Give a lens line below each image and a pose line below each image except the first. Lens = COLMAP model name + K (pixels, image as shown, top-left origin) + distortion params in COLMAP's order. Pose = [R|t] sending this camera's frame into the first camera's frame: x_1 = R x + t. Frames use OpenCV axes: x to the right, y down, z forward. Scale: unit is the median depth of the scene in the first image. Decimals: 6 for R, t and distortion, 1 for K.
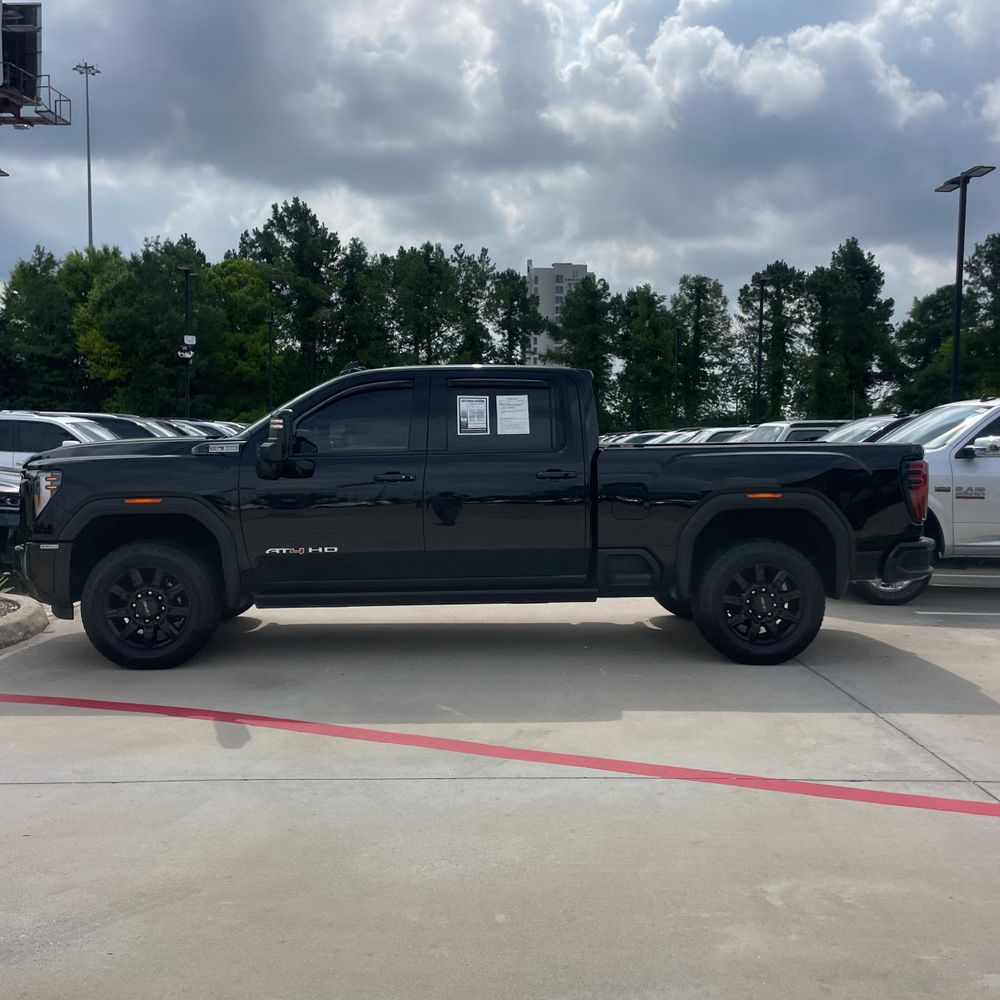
lens RADIAL K [[1056.6, 0, 502.5], [0, 1056.6, 516.0], [0, 0, 1]] dist [0.133385, -0.226261]
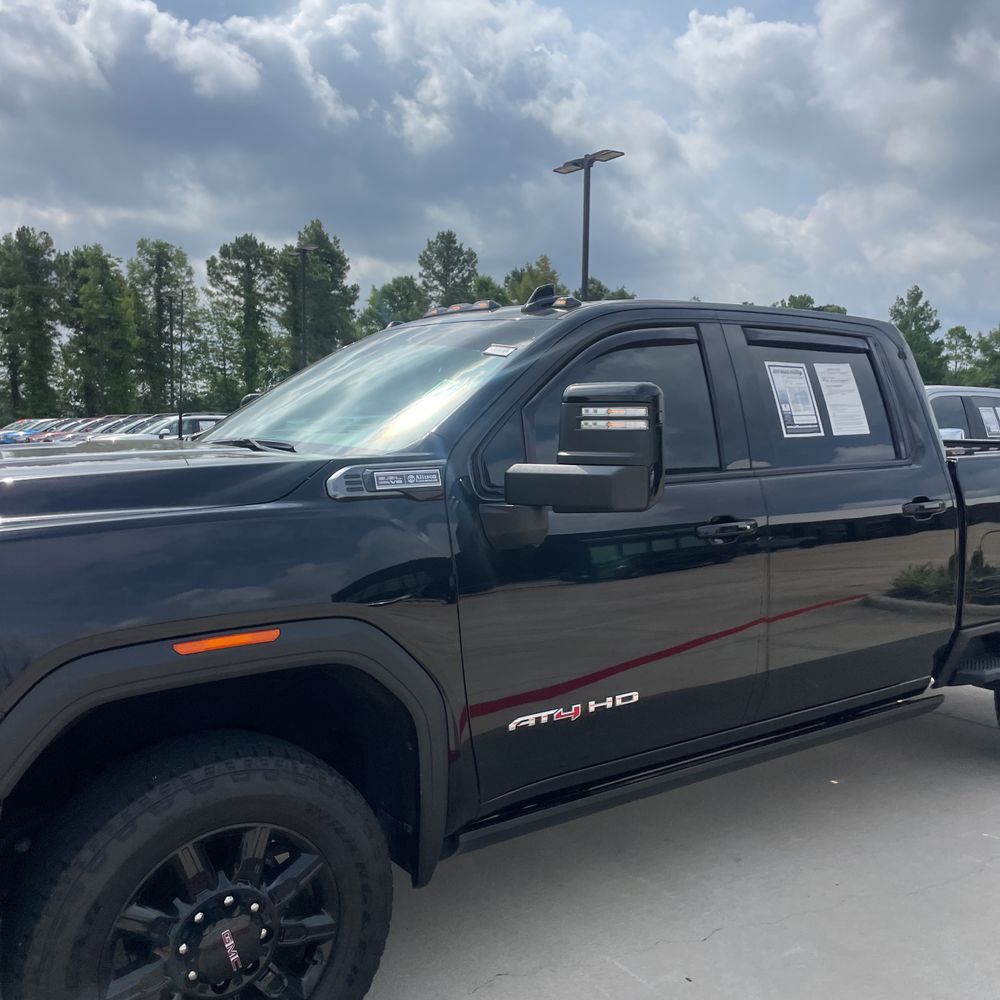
lens RADIAL K [[1034.4, 0, 534.3], [0, 1034.4, 498.6], [0, 0, 1]] dist [0.120017, -0.187163]
pose [[0.829013, -0.041575, 0.557682, -0.058342], [0.039968, 0.999087, 0.015069, -0.008092], [-0.557799, 0.009797, 0.829918, 0.088505]]
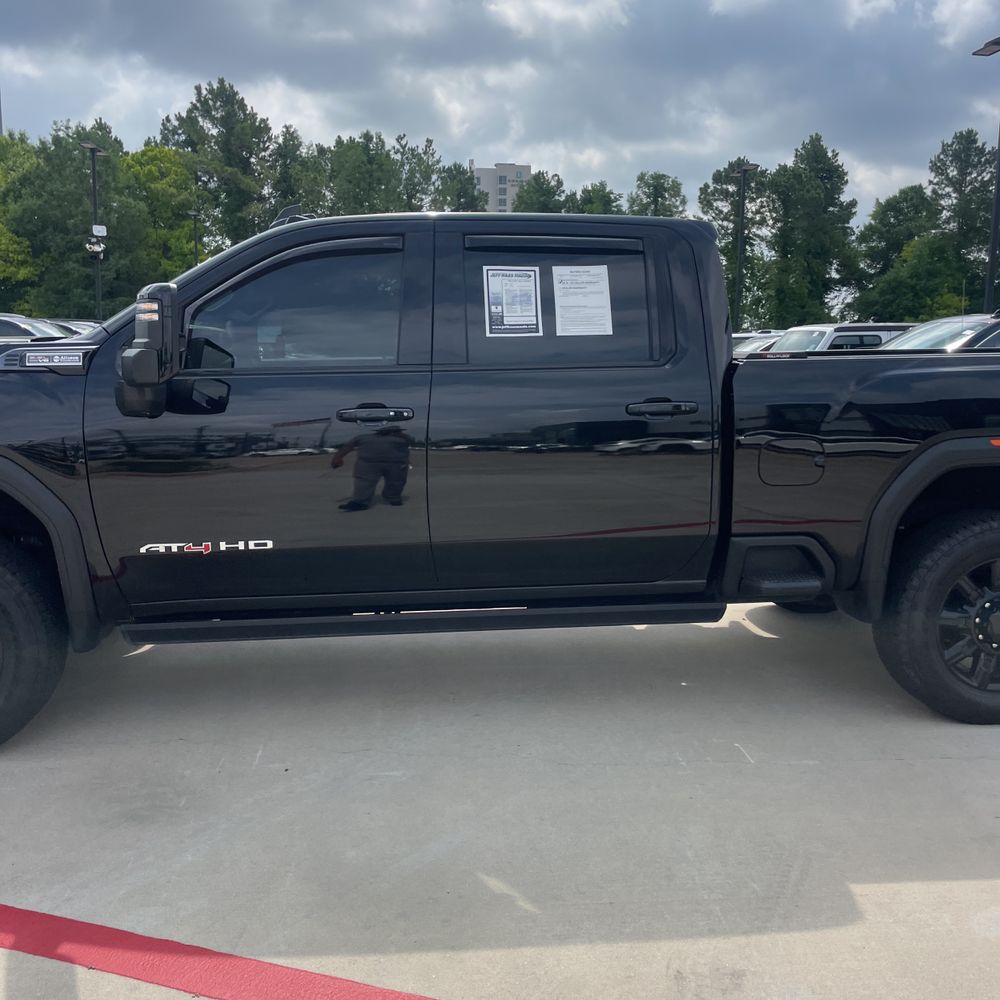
lens RADIAL K [[1038.2, 0, 506.6], [0, 1038.2, 503.0], [0, 0, 1]] dist [0.114721, -0.155355]
pose [[0.998041, -0.007580, 0.062096, -0.009075], [0.002861, 0.997124, 0.075727, -0.004139], [-0.062491, -0.075401, 0.995193, 0.060664]]
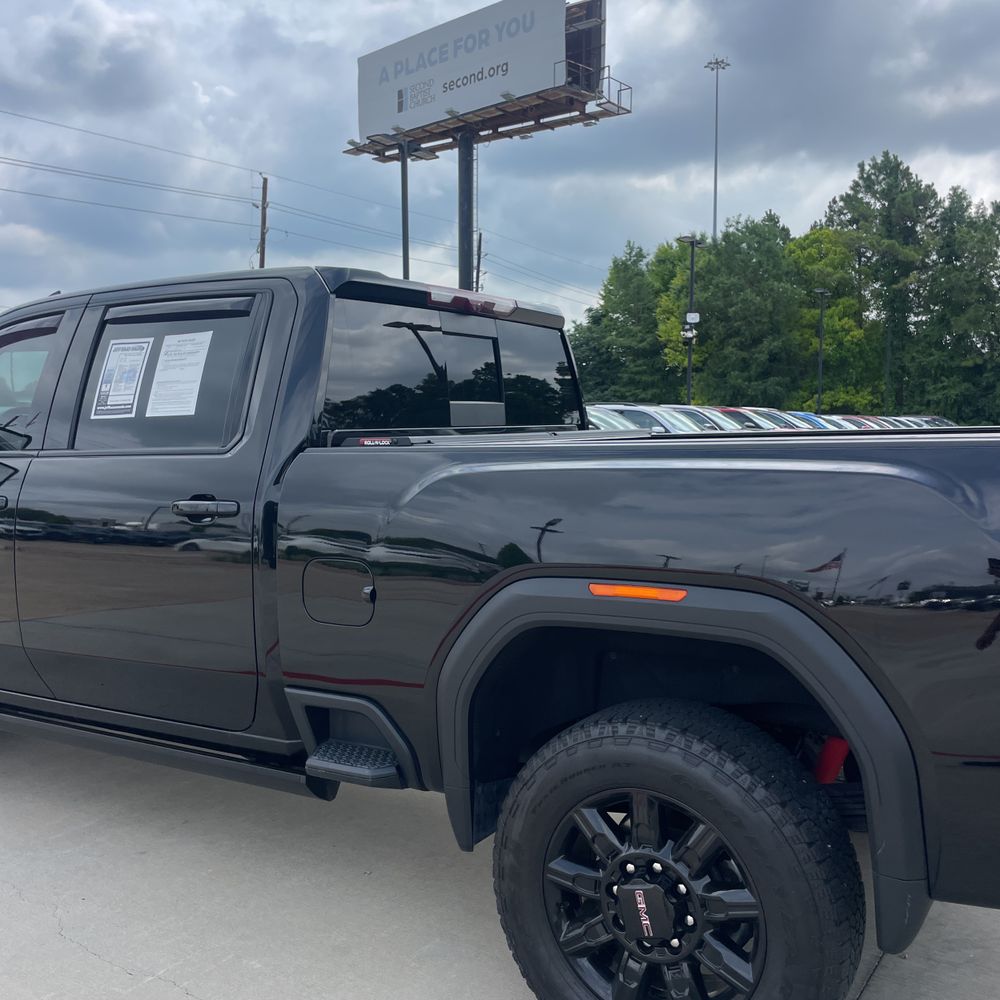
lens RADIAL K [[1038.2, 0, 506.6], [0, 1038.2, 503.0], [0, 0, 1]] dist [0.114721, -0.155355]
pose [[0.823628, 0.033920, -0.566115, 0.054272], [-0.031649, 0.999403, 0.013837, -0.006850], [0.566247, 0.006520, 0.824210, 0.096362]]
